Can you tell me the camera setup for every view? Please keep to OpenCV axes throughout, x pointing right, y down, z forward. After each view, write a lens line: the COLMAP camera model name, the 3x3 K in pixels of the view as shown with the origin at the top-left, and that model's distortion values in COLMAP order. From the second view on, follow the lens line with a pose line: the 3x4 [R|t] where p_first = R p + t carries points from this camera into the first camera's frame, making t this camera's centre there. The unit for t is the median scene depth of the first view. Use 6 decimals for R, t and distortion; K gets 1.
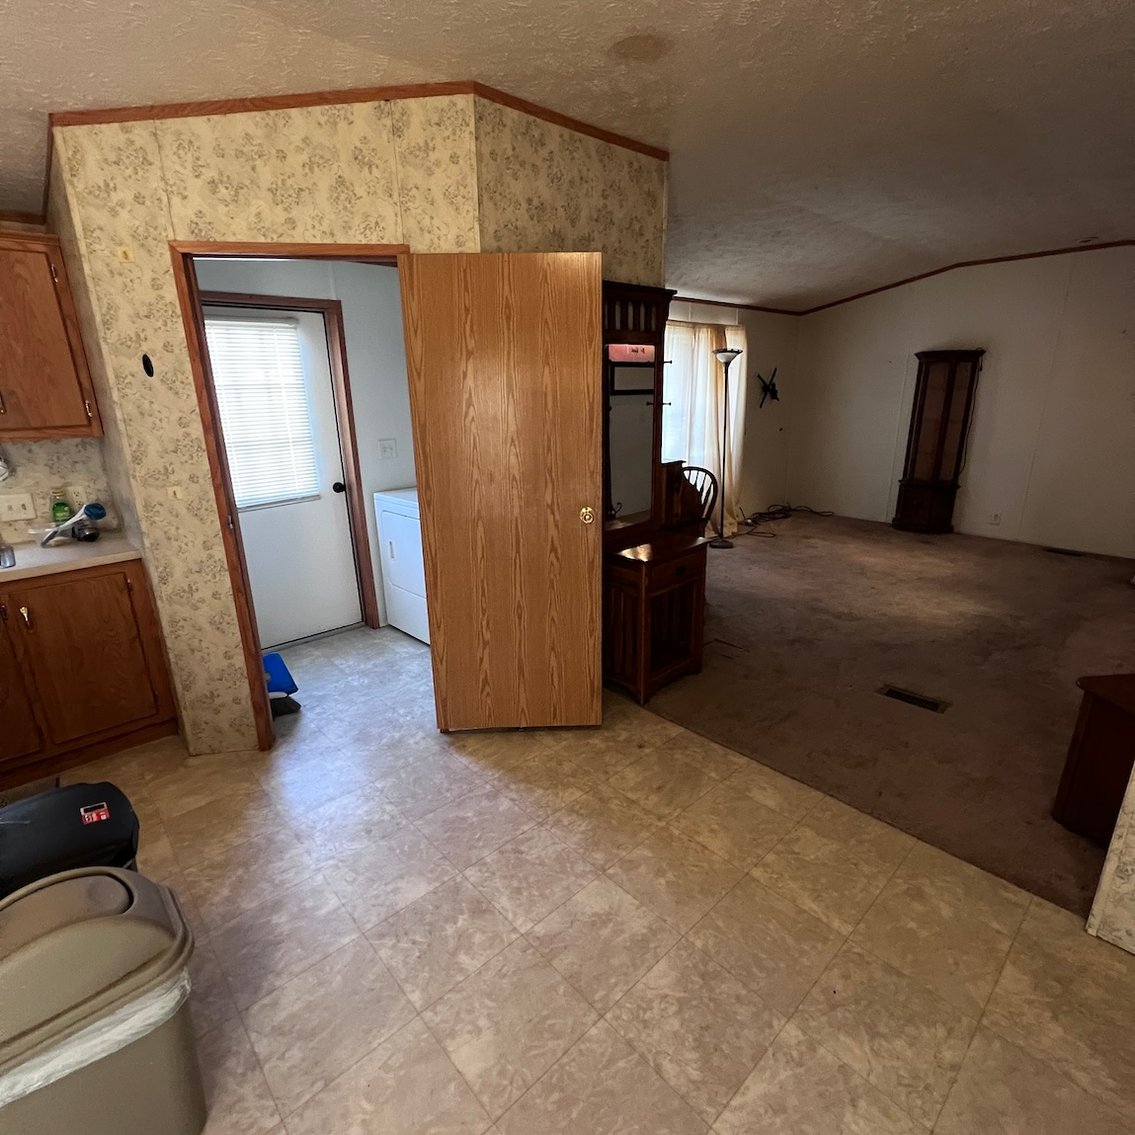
lens RADIAL K [[605.3, 0, 570.6], [0, 605.3, 565.8], [0, 0, 1]] dist [-0.001646, 0.000969]
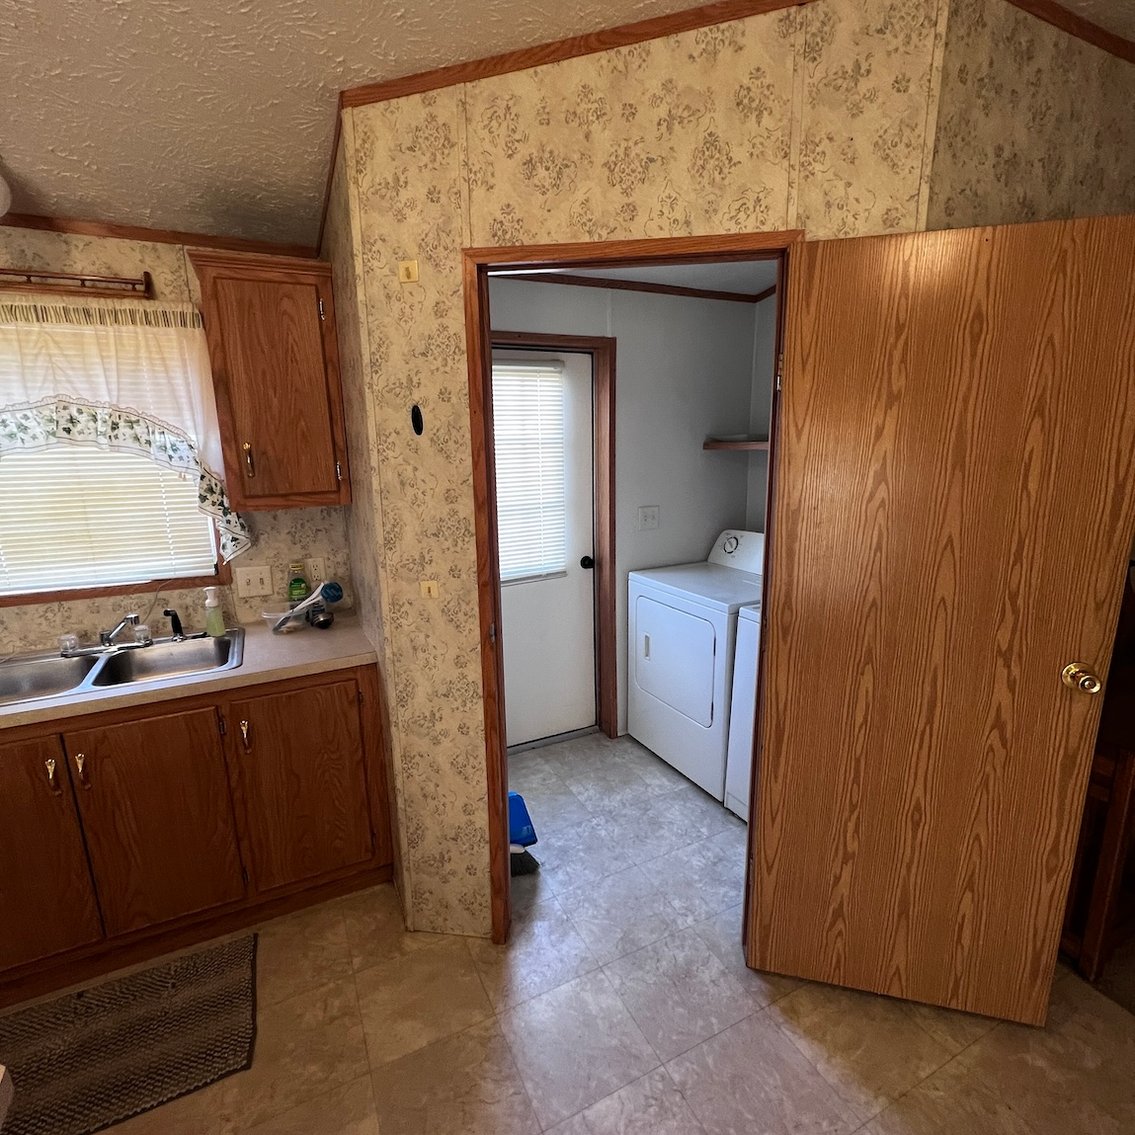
lens RADIAL K [[605.3, 0, 570.6], [0, 605.3, 565.8], [0, 0, 1]] dist [-0.001646, 0.000969]
pose [[0.959935, 0.061682, -0.273349, -0.278711], [-0.081408, 0.994787, -0.061411, -0.112735], [0.268136, 0.081203, 0.959953, 0.324811]]
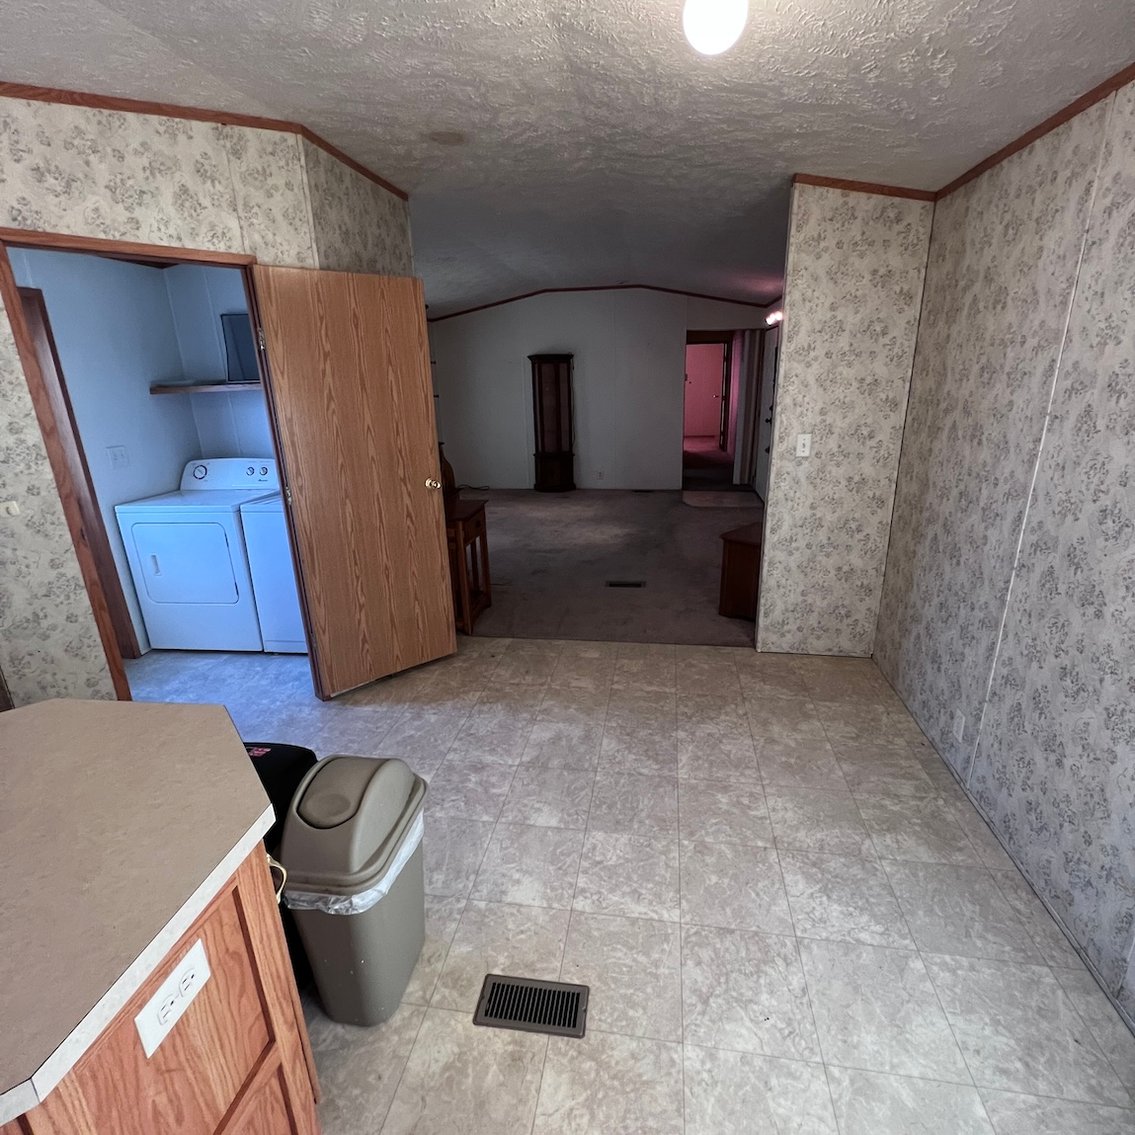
lens RADIAL K [[605.3, 0, 570.6], [0, 605.3, 565.8], [0, 0, 1]] dist [-0.001646, 0.000969]
pose [[0.783314, -0.193089, 0.590877, -0.525793], [0.192343, 0.979173, 0.064993, 0.057829], [-0.591121, 0.062741, 0.804139, -0.177743]]
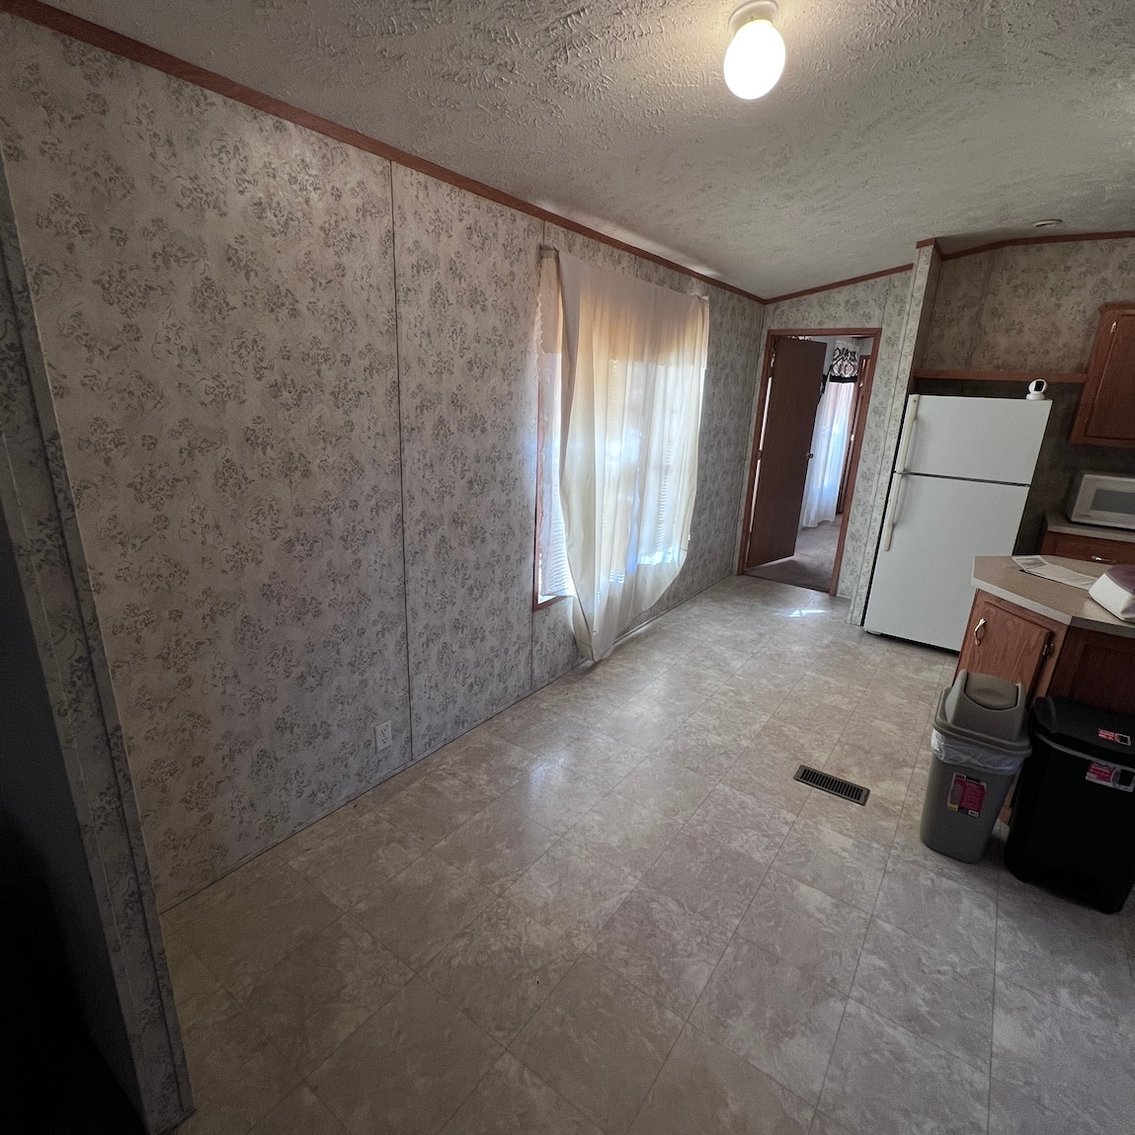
lens RADIAL K [[605.3, 0, 570.6], [0, 605.3, 565.8], [0, 0, 1]] dist [-0.001646, 0.000969]
pose [[-0.979223, 0.031878, -0.200266, 0.365170], [-0.085998, 0.829085, 0.552470, -0.305642], [0.183649, 0.558214, -0.809117, 0.935821]]
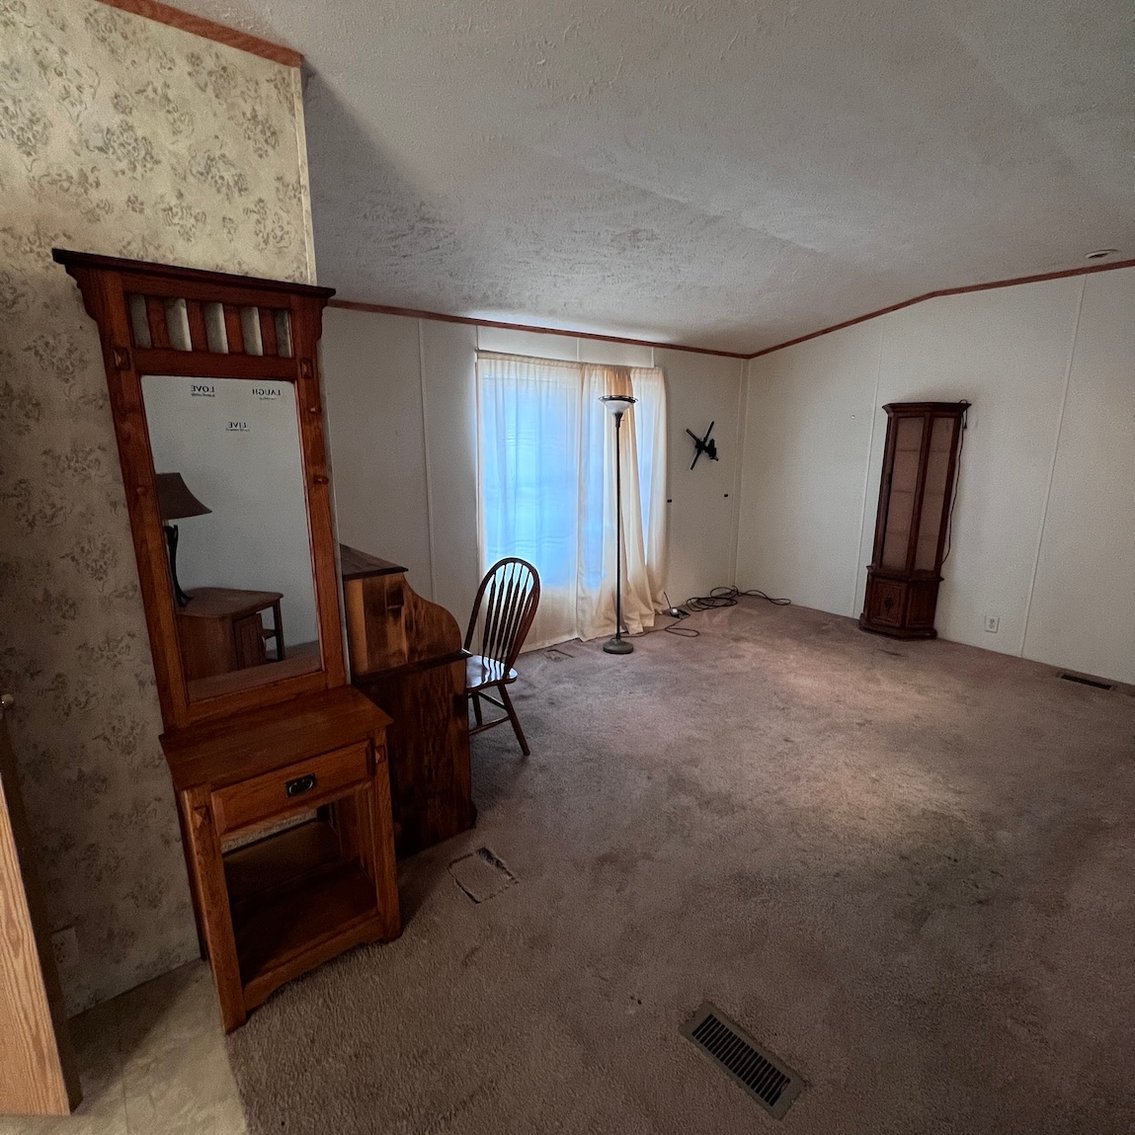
lens RADIAL K [[606.9, 0, 569.6], [0, 606.9, 564.4], [0, 0, 1]] dist [-0.000060, -0.000370]
pose [[0.998206, 0.029255, -0.052238, 0.528757], [-0.033189, 0.996547, -0.076112, -0.185848], [0.049831, 0.077709, 0.995730, 0.542830]]
